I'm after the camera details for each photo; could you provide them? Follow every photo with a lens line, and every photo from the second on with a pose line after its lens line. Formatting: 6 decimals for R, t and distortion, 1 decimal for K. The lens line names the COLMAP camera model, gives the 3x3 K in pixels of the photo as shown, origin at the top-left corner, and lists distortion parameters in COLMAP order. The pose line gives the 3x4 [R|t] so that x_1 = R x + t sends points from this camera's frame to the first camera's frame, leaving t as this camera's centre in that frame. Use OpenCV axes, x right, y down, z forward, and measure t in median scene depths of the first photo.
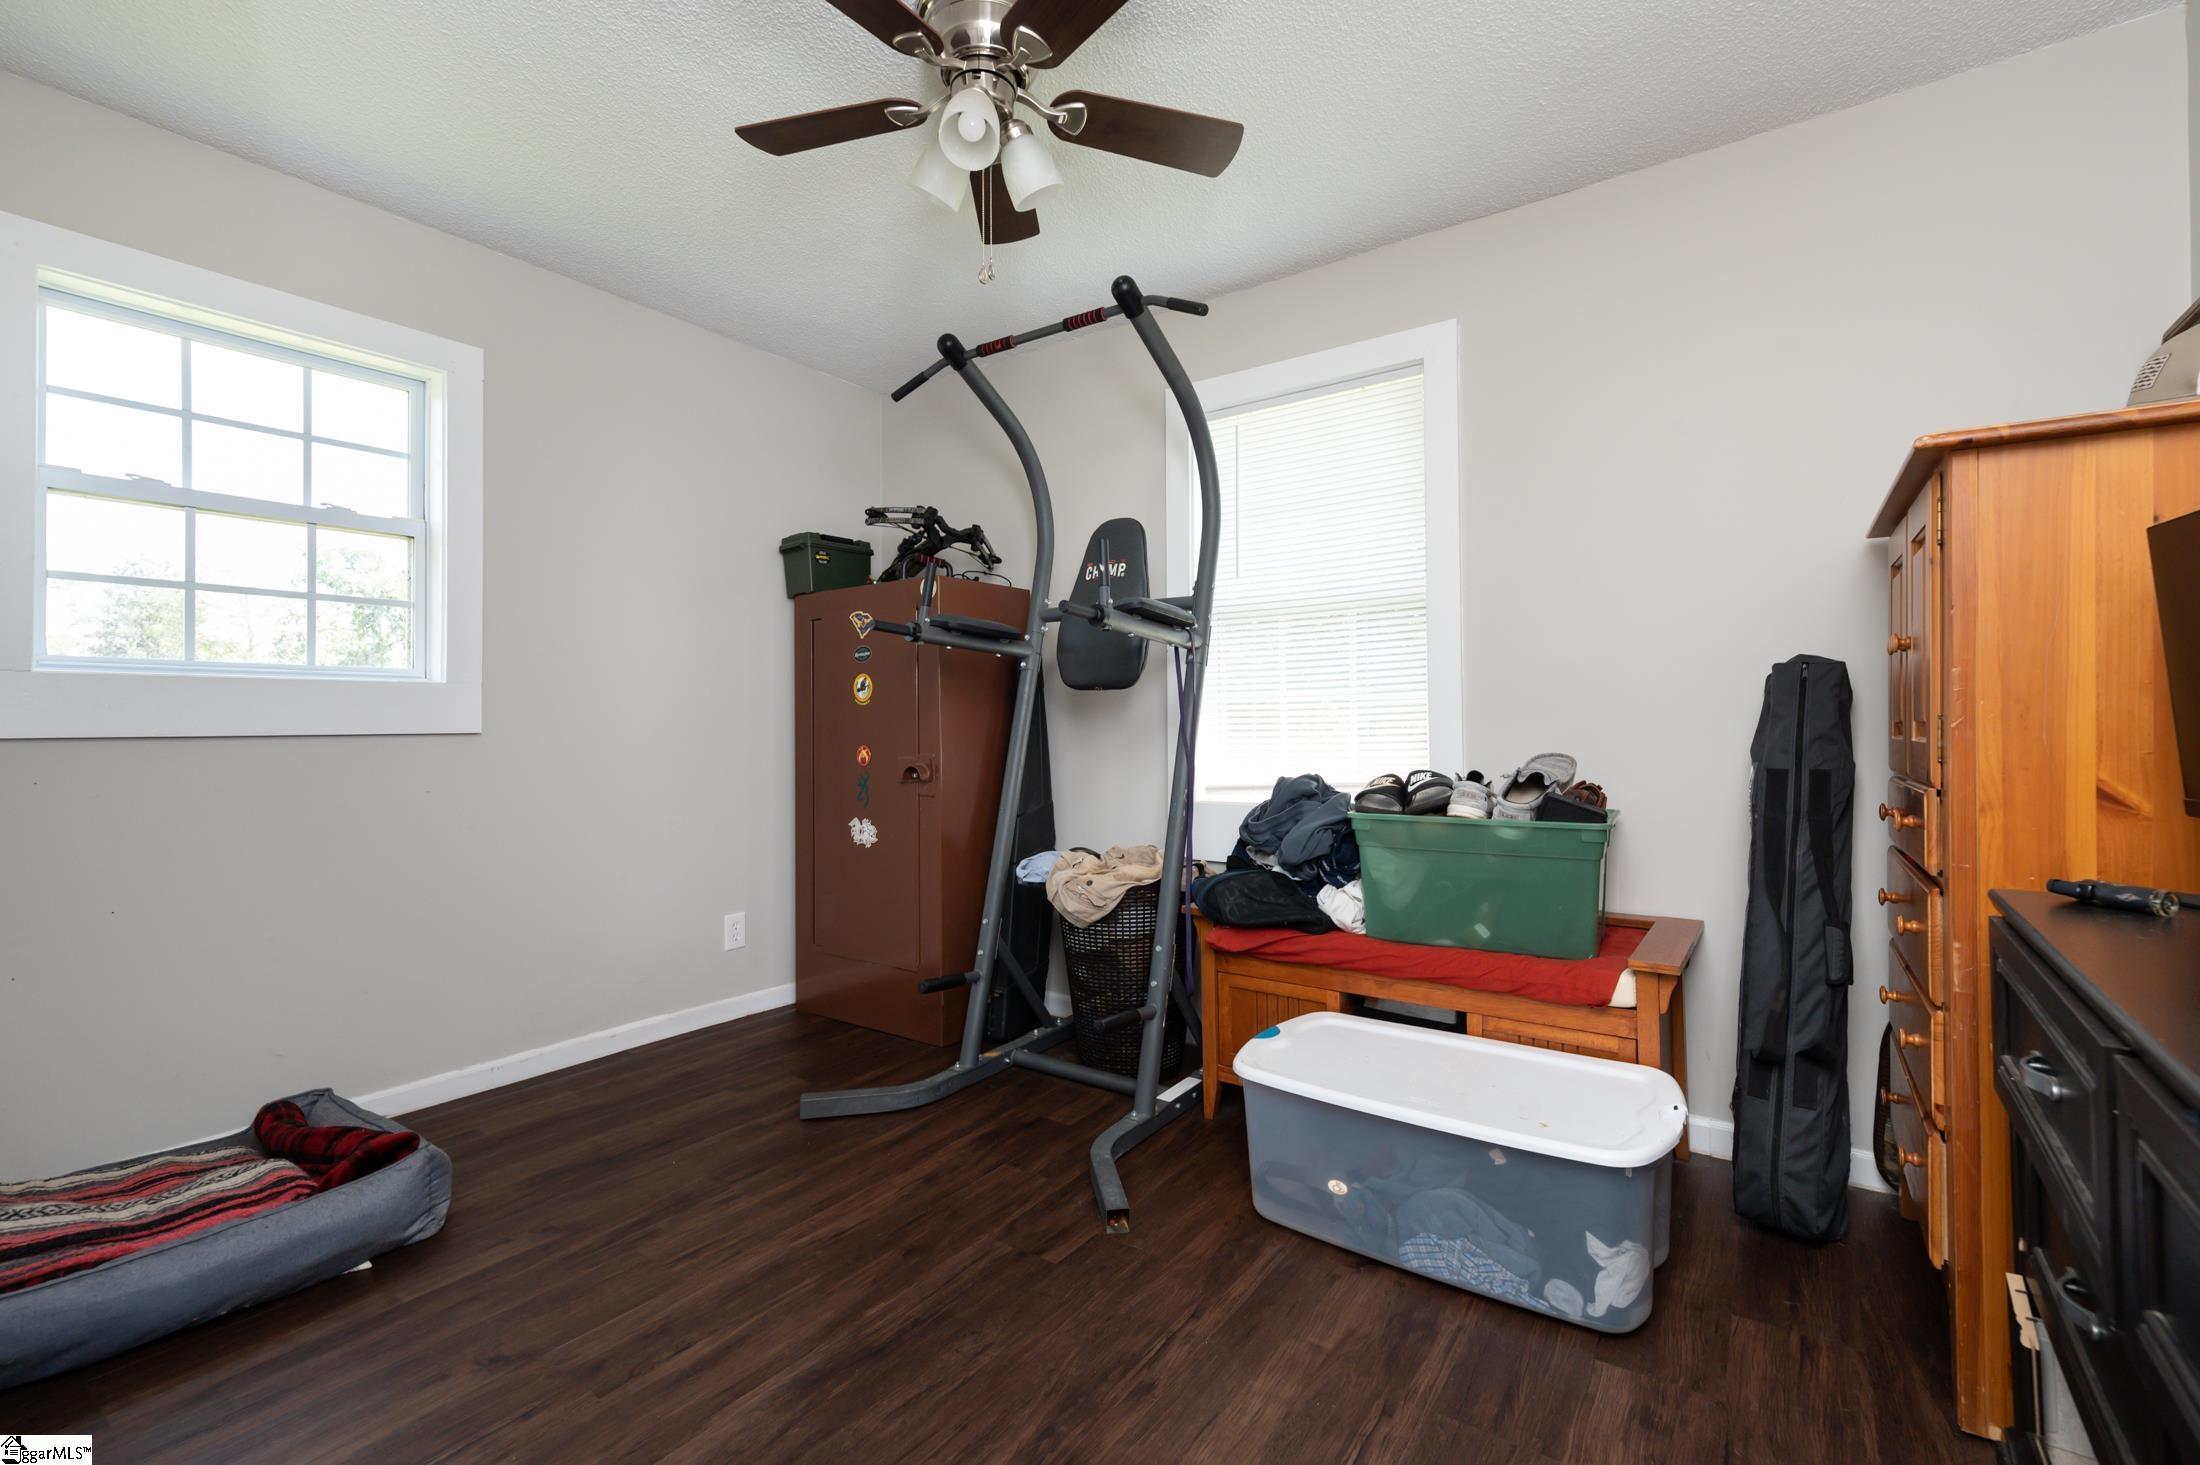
lens RADIAL K [[904.9, 0, 1106.9], [0, 904.9, 723.8], [0, 0, 1]] dist [0.012917, -0.000084]
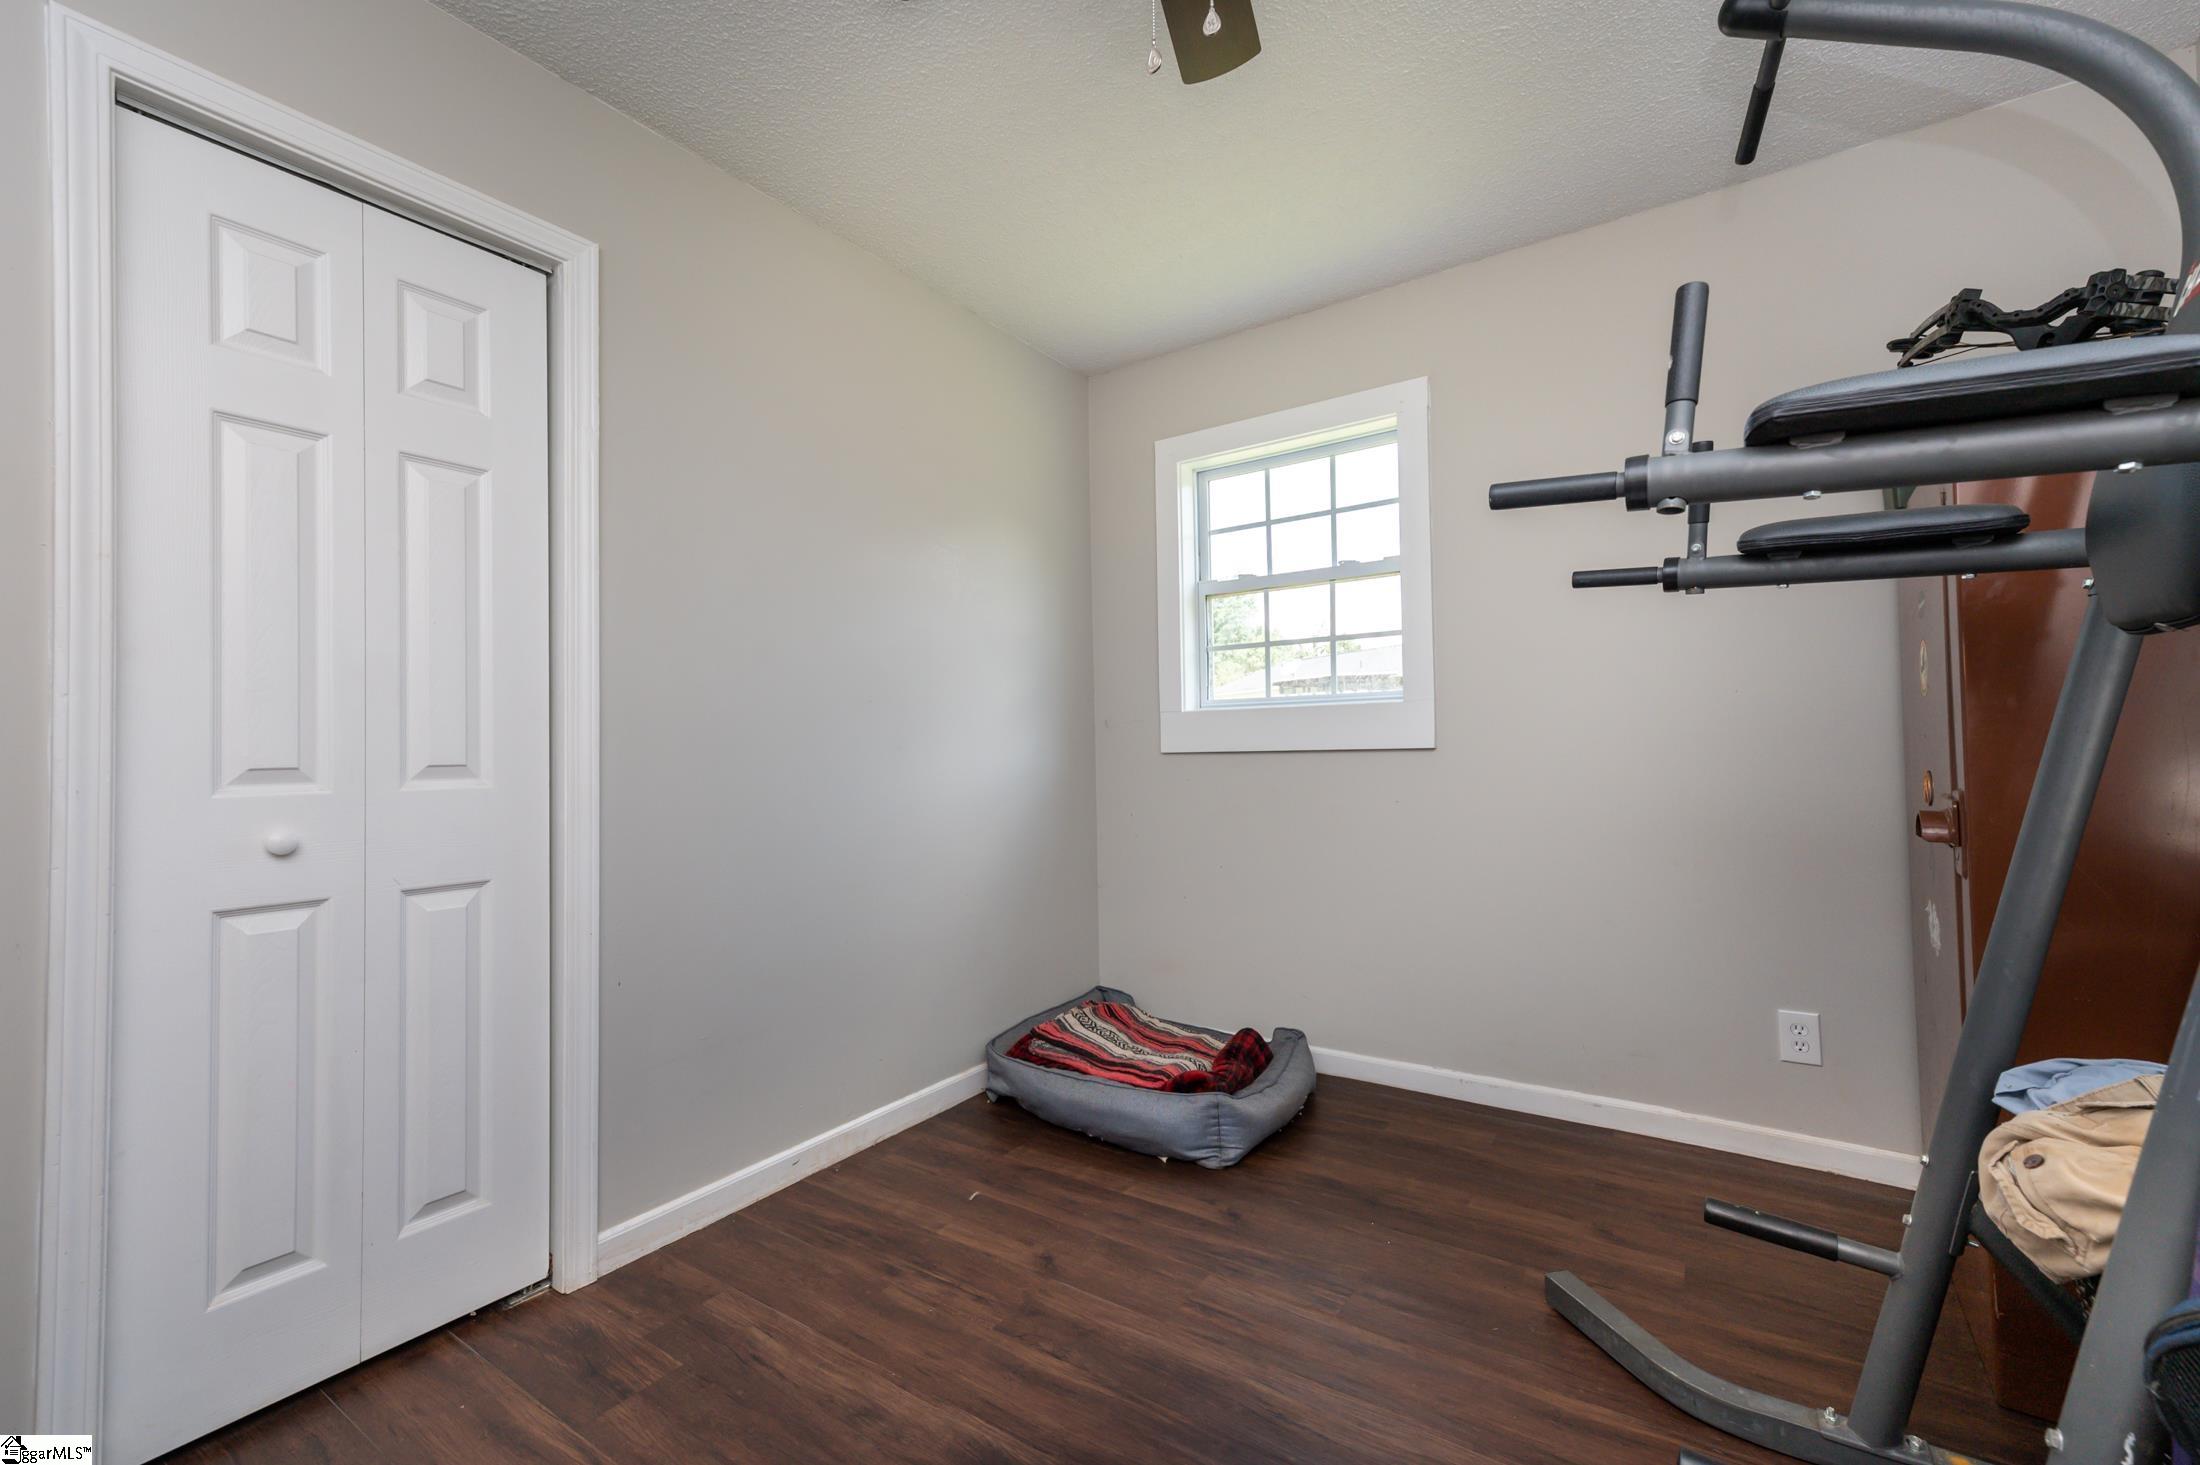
lens RADIAL K [[904.9, 0, 1098.6], [0, 904.9, 737.8], [0, 0, 1]] dist [0.012917, -0.000084]
pose [[0.045709, -0.005209, -0.998941, 0.392232], [0.019901, 0.999793, -0.004303, -0.005287], [0.998757, -0.019683, 0.045803, 0.699587]]
